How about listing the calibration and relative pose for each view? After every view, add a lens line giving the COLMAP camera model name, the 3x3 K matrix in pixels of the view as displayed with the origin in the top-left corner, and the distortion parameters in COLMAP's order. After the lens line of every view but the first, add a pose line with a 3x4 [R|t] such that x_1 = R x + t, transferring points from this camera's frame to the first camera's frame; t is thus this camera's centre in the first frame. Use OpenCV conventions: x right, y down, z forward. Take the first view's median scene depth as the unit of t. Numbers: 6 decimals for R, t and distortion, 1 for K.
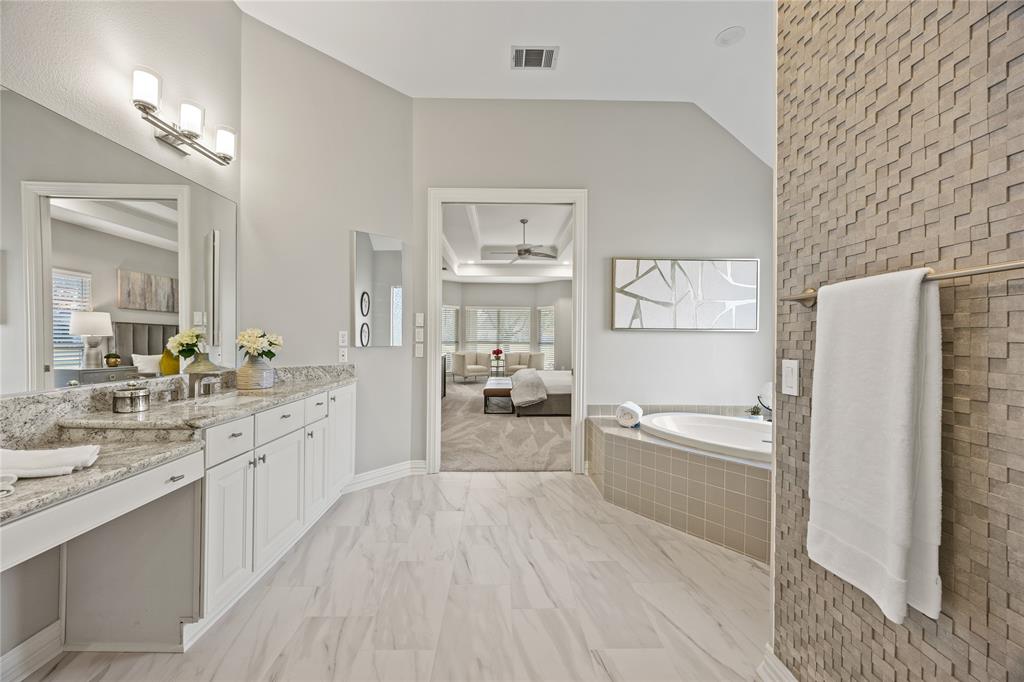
lens RADIAL K [[388.9, 0, 505.8], [0, 388.9, 335.4], [0, 0, 1]] dist [-0.005497, 0.000165]
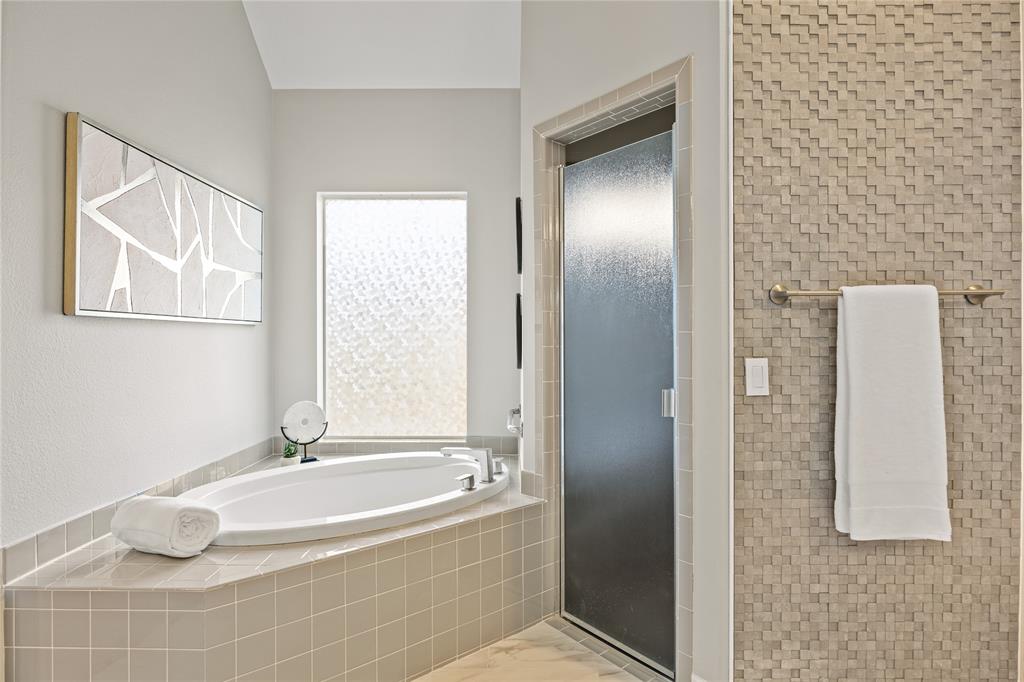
lens RADIAL K [[551.6, 0, 512.0], [0, 551.6, 341.0], [0, 0, 1]] dist [0.000280, 0.000028]
pose [[0.019882, -0.011104, 0.999741, -0.414356], [-0.002947, 0.999933, 0.011165, 0.005160], [-0.999798, -0.003168, 0.019848, 1.058589]]
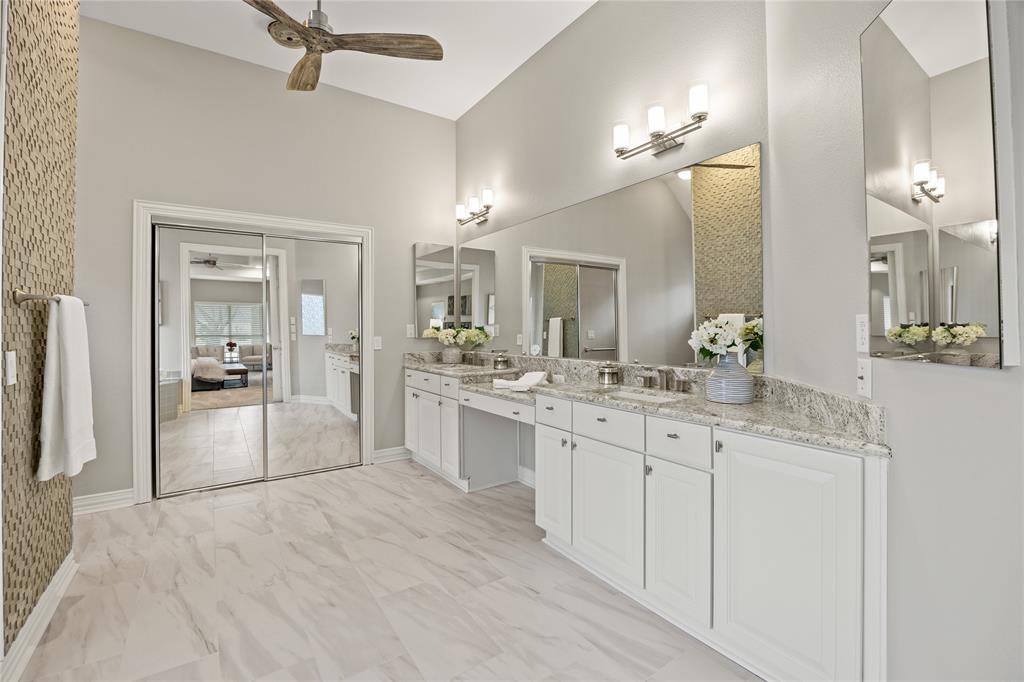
lens RADIAL K [[439.2, 0, 513.6], [0, 439.2, 324.9], [0, 0, 1]] dist [-0.024044, 0.002706]
pose [[-0.831422, -0.004573, -0.555622, 0.160324], [0.003461, 0.999904, -0.013409, 0.007254], [0.555630, -0.013072, -0.831327, 1.846478]]
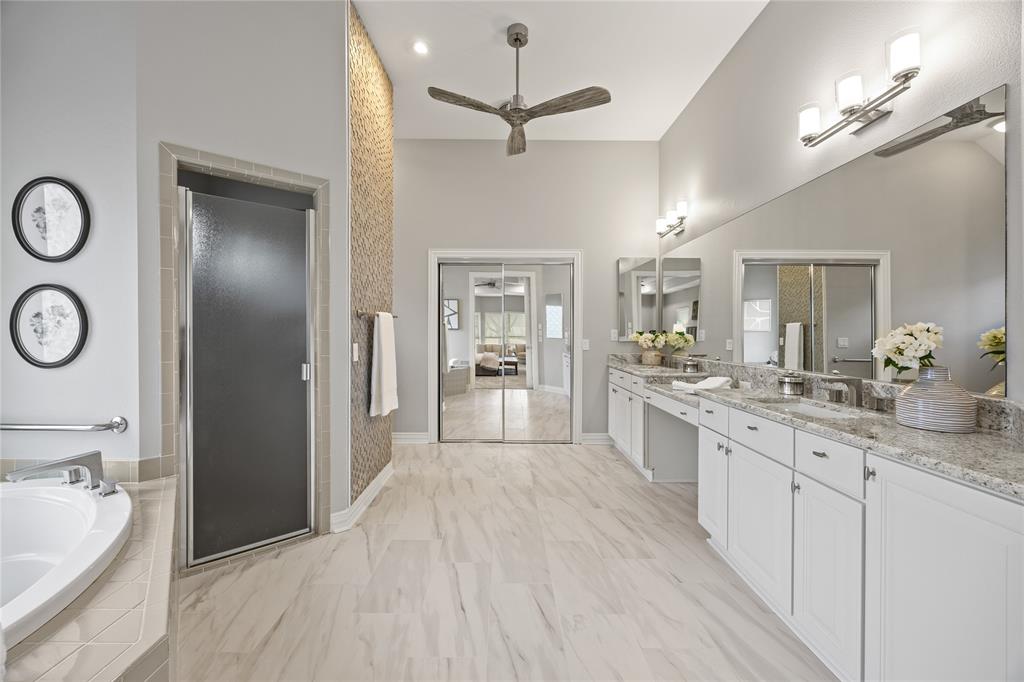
lens RADIAL K [[388.9, 0, 505.8], [0, 388.9, 335.4], [0, 0, 1]] dist [-0.005497, 0.000165]
pose [[-0.999923, -0.009072, 0.008447, -0.029771], [-0.009048, 0.999955, 0.002935, 0.007030], [-0.008474, 0.002859, -0.999960, 1.999650]]
